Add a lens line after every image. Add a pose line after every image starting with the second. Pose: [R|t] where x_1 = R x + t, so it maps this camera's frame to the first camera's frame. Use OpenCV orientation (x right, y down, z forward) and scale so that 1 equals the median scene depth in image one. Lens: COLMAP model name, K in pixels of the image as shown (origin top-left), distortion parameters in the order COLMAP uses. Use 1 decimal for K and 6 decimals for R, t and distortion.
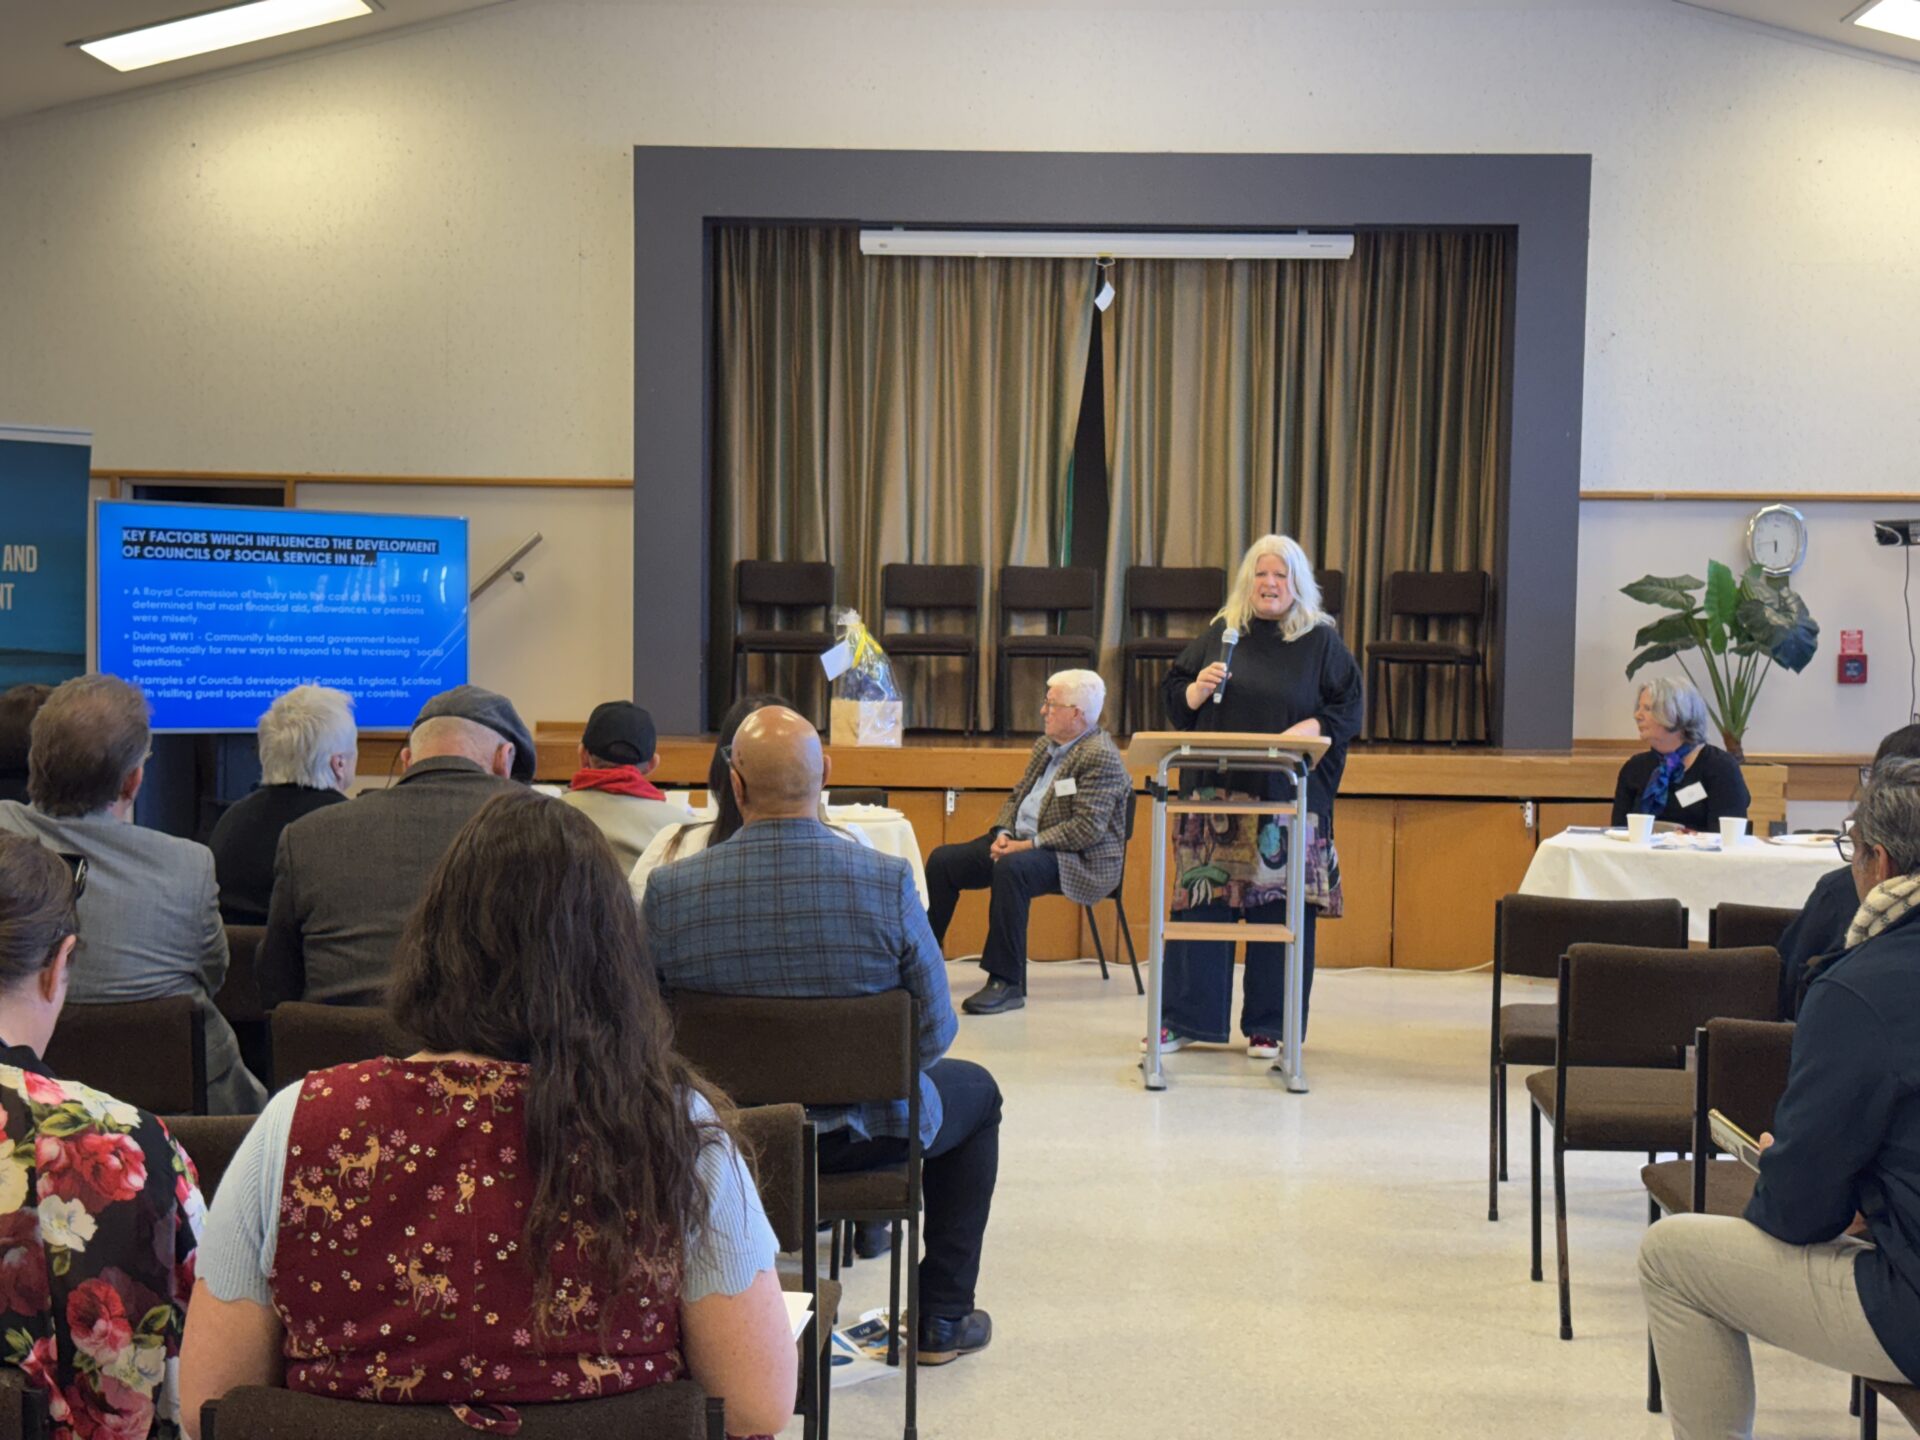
lens RADIAL K [[2626.2, 0, 960.0], [0, 2626.2, 720.0], [0, 0, 1]] dist [0.155129, -0.284800]
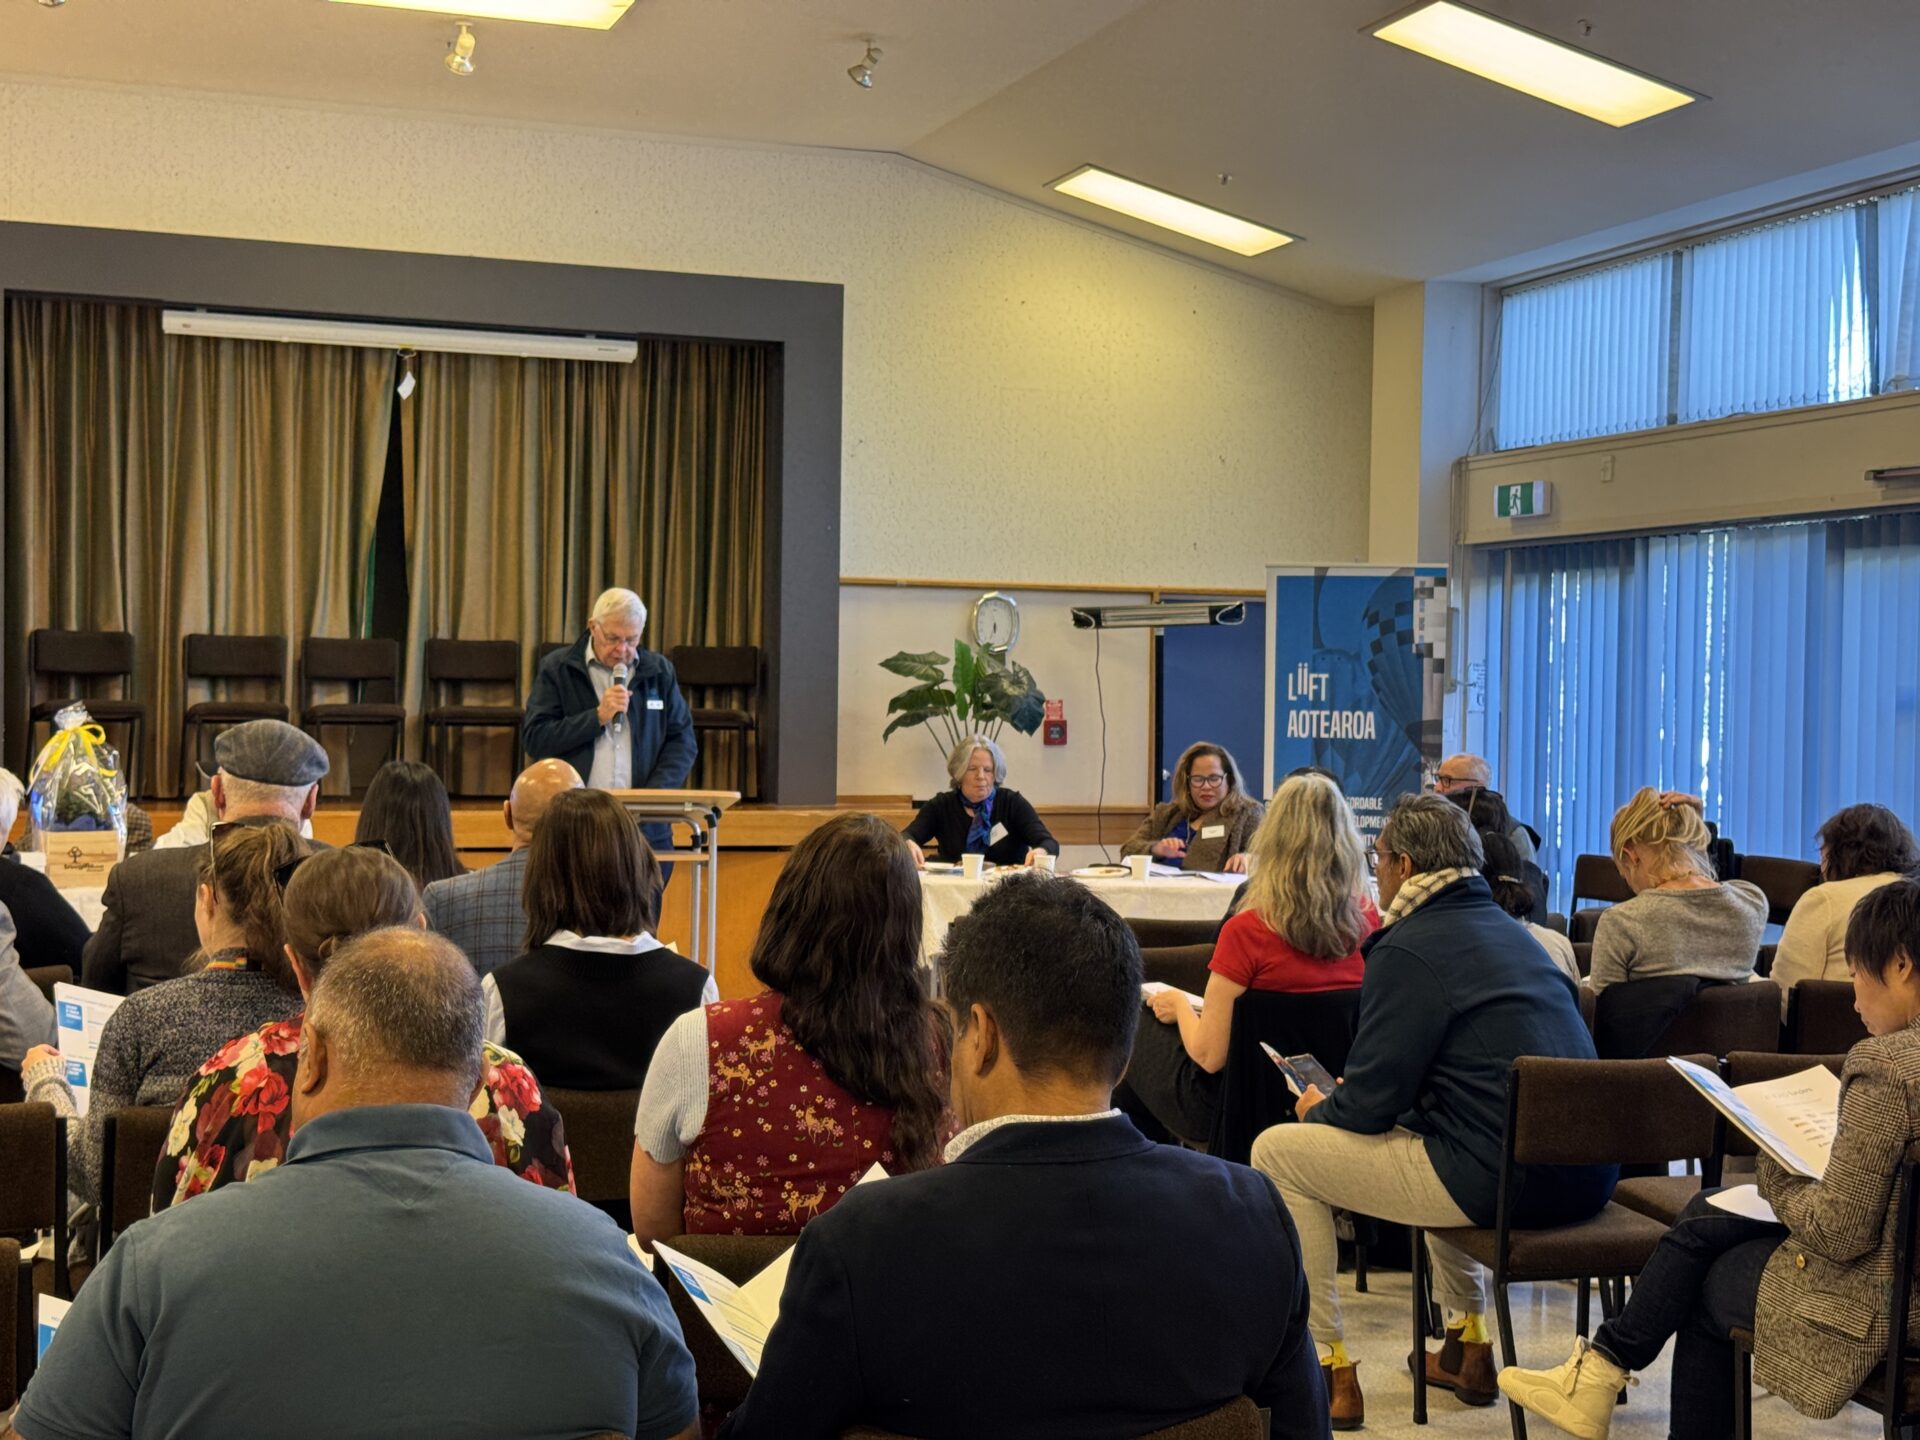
lens RADIAL K [[2626.2, 0, 960.0], [0, 2626.2, 720.0], [0, 0, 1]] dist [0.155129, -0.284800]
pose [[0.937339, -0.003610, 0.348401, -0.107648], [0.013052, 0.999608, -0.024760, 0.003497], [-0.348175, 0.027756, 0.937018, -0.073827]]
